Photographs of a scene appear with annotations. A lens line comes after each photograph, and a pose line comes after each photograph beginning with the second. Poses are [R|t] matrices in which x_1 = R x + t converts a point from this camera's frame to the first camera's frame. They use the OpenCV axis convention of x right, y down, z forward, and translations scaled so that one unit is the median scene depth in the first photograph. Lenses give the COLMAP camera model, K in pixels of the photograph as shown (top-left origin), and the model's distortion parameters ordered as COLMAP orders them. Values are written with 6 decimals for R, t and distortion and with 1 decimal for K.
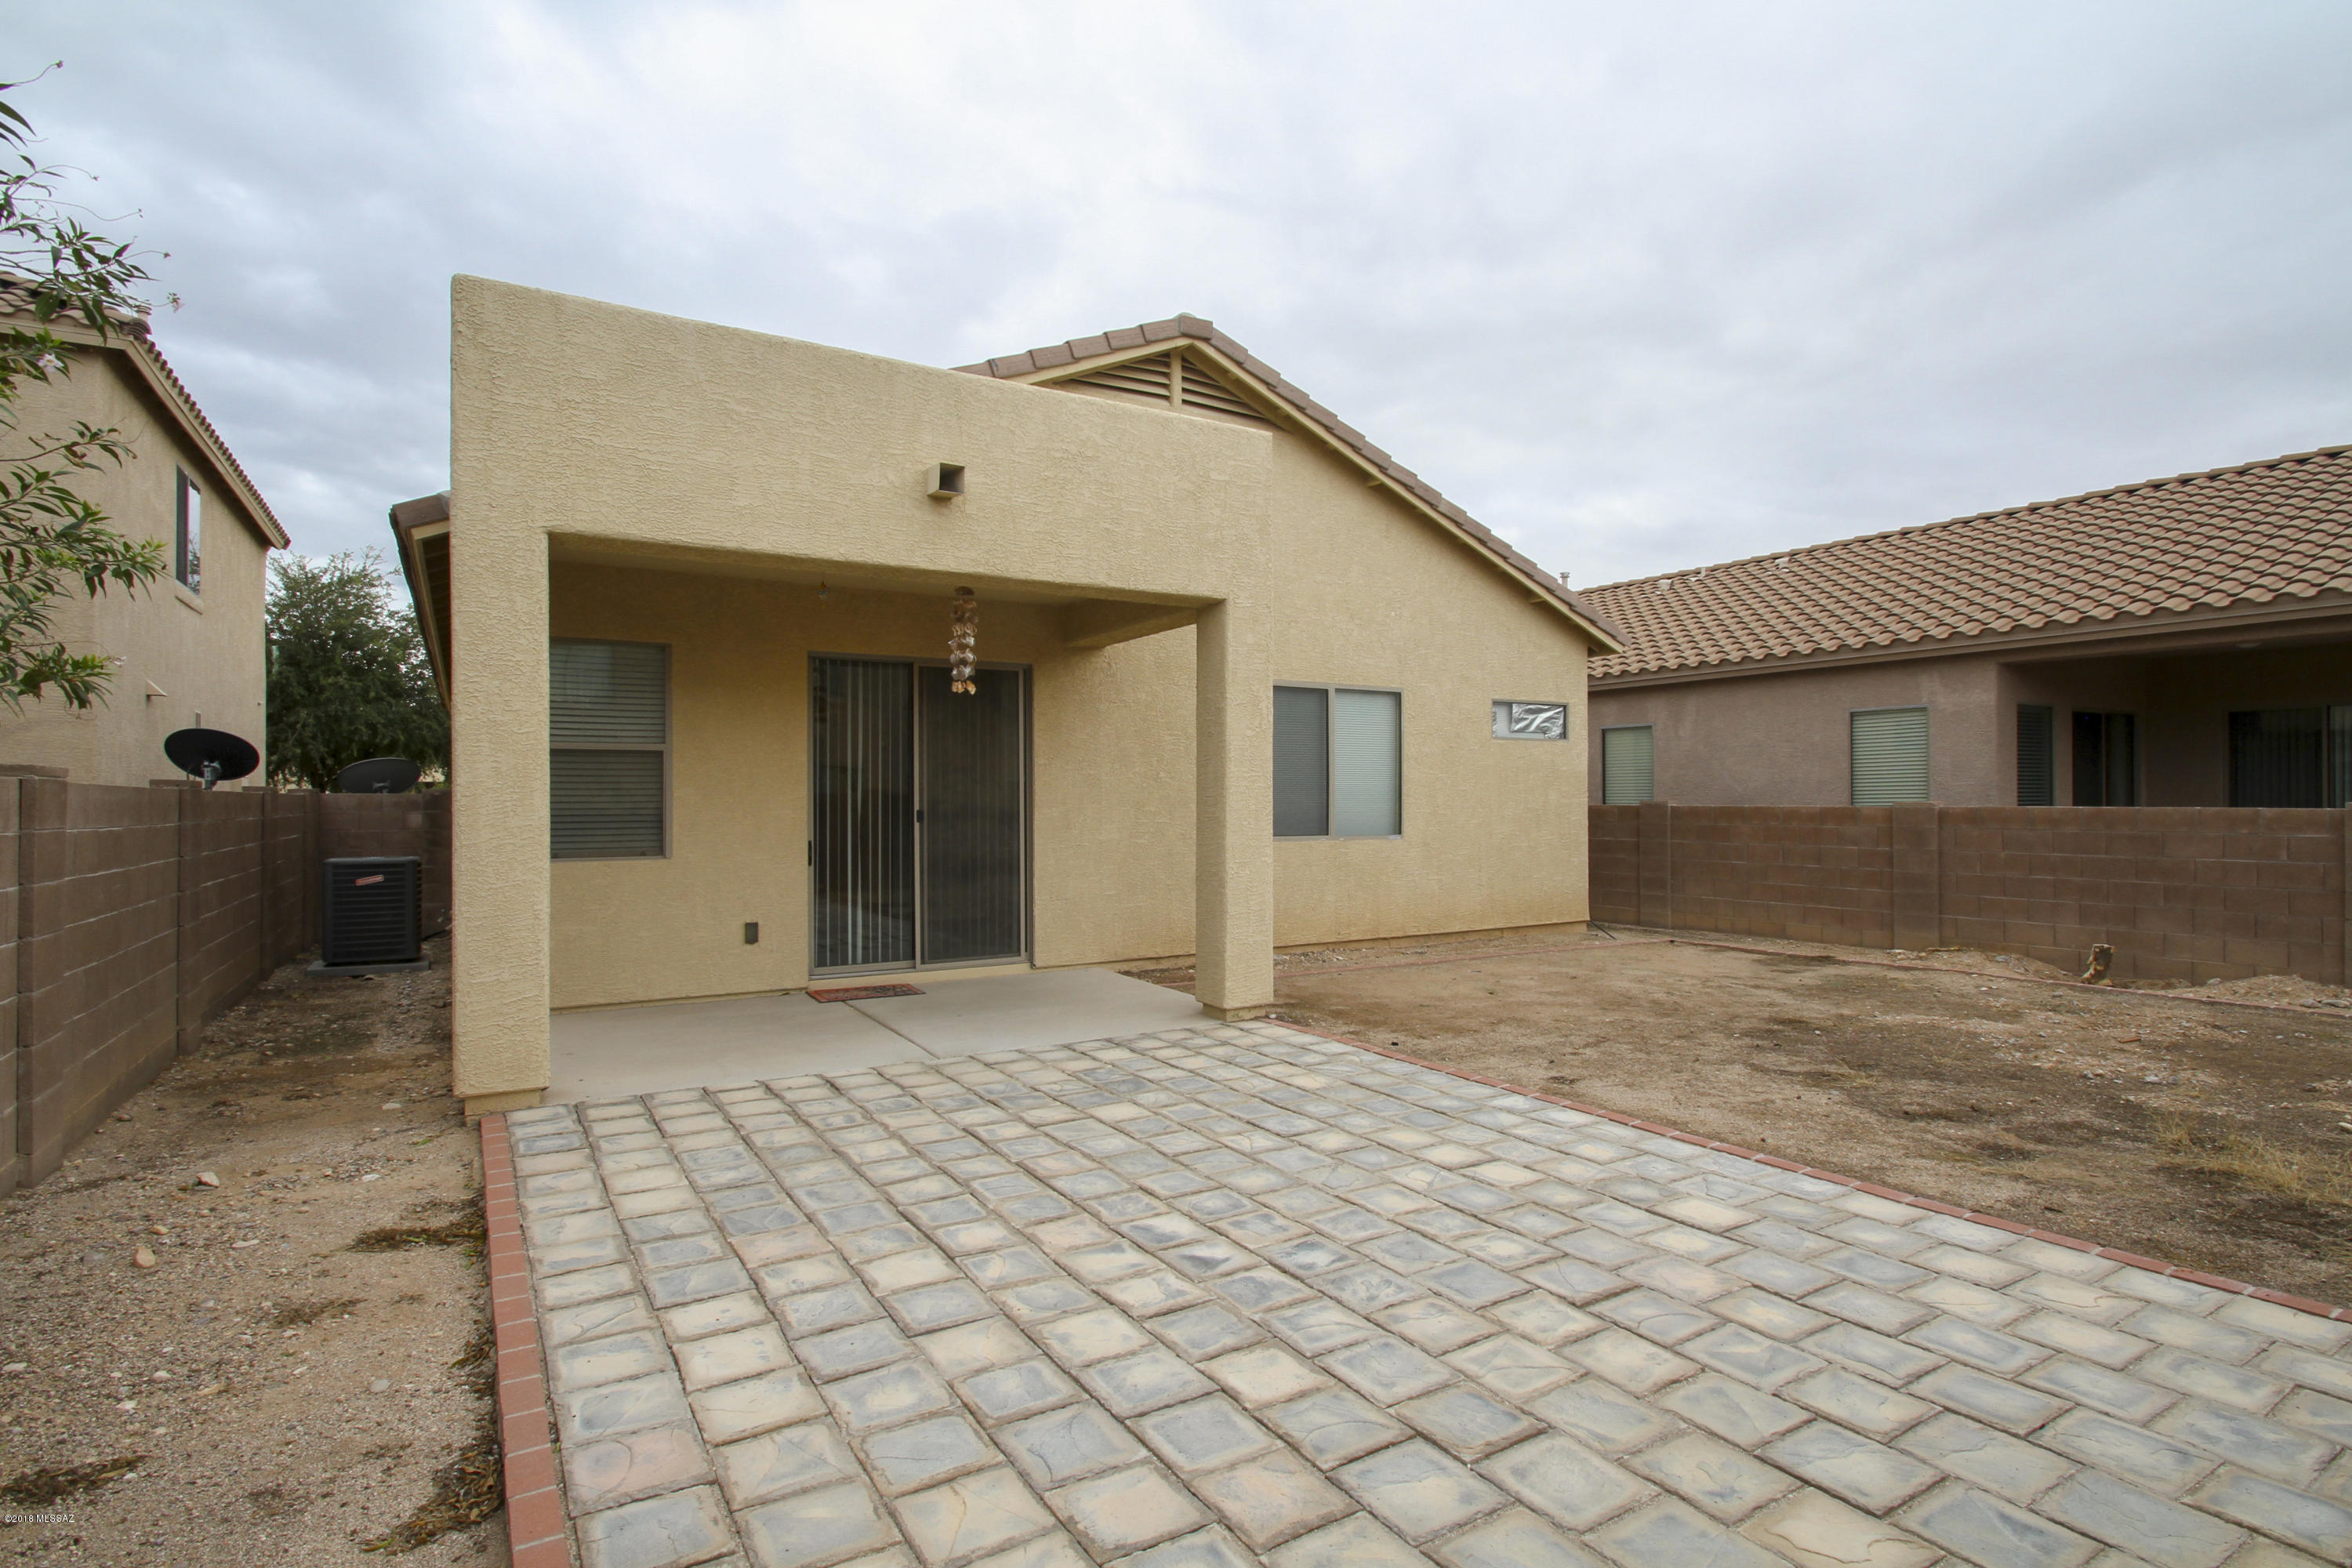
lens RADIAL K [[1165.9, 0, 1172.9], [0, 1165.9, 792.6], [0, 0, 1]] dist [-0.004502, -0.004238]
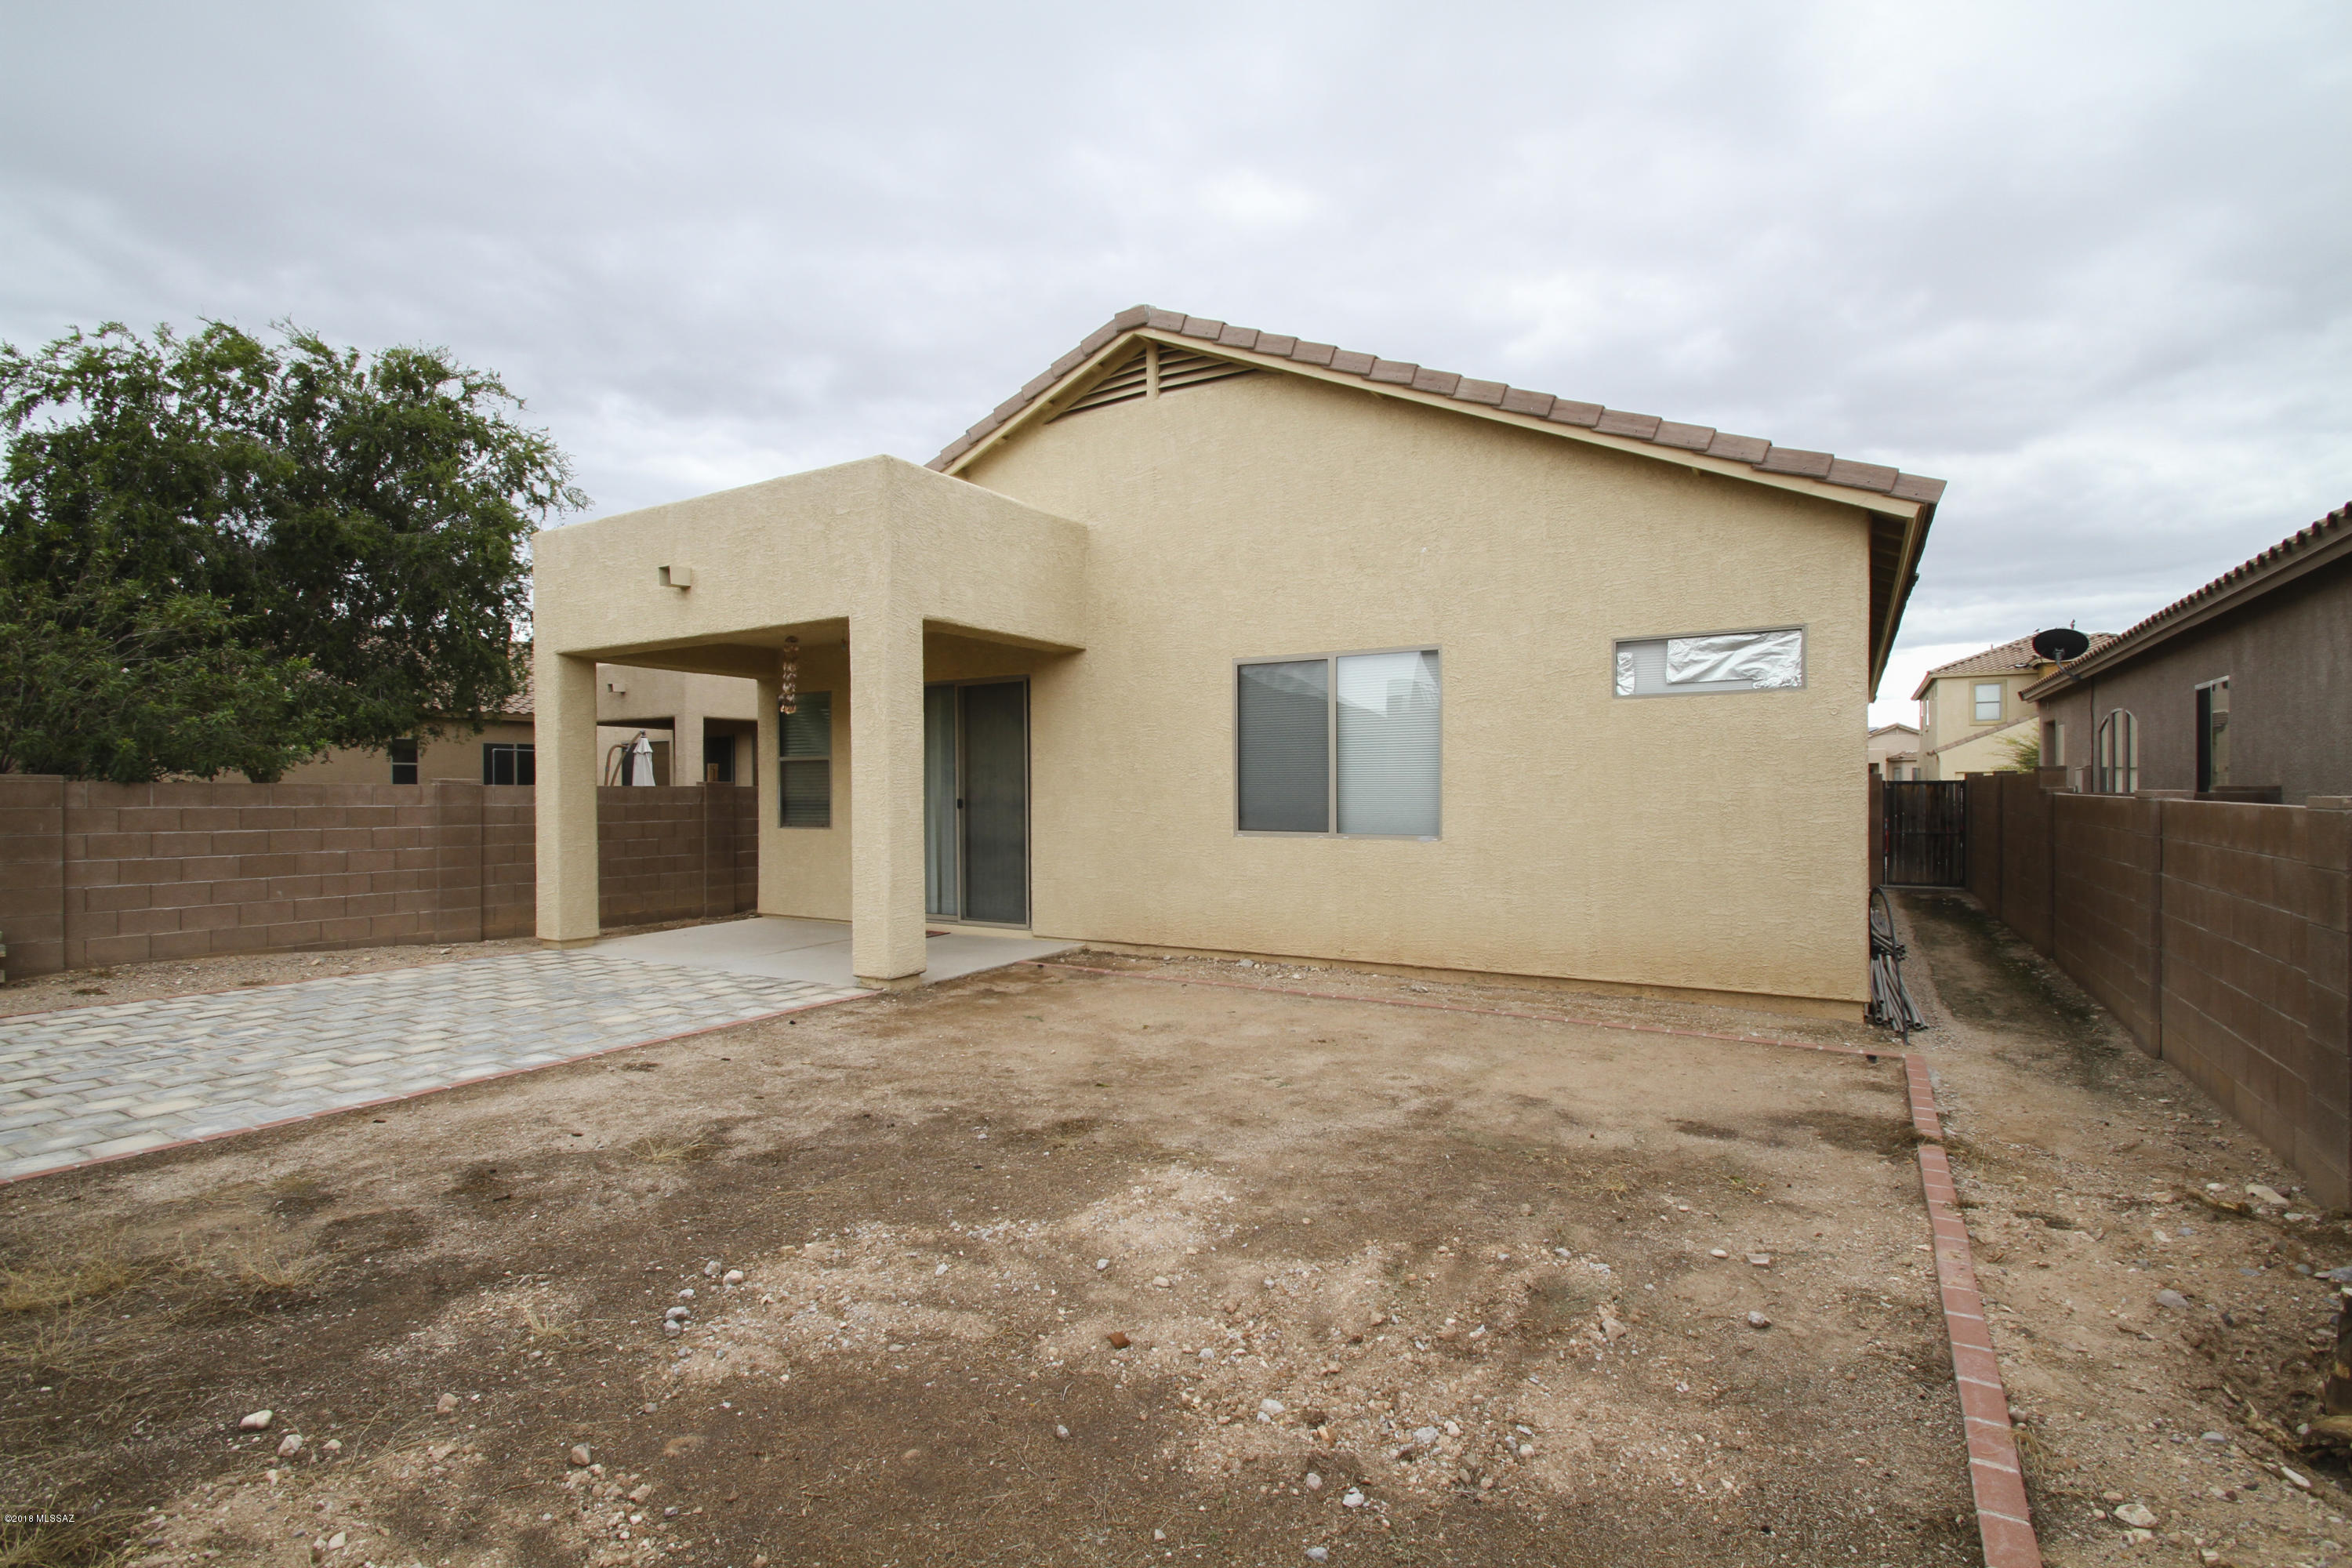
lens RADIAL K [[1087.6, 0, 1183.9], [0, 1087.6, 785.6], [0, 0, 1]] dist [0.001984, -0.010145]
pose [[0.469522, -0.003344, -0.882914, 0.853867], [0.008083, 0.999967, 0.000511, 0.001485], [0.882884, -0.007377, 0.469534, 0.590944]]
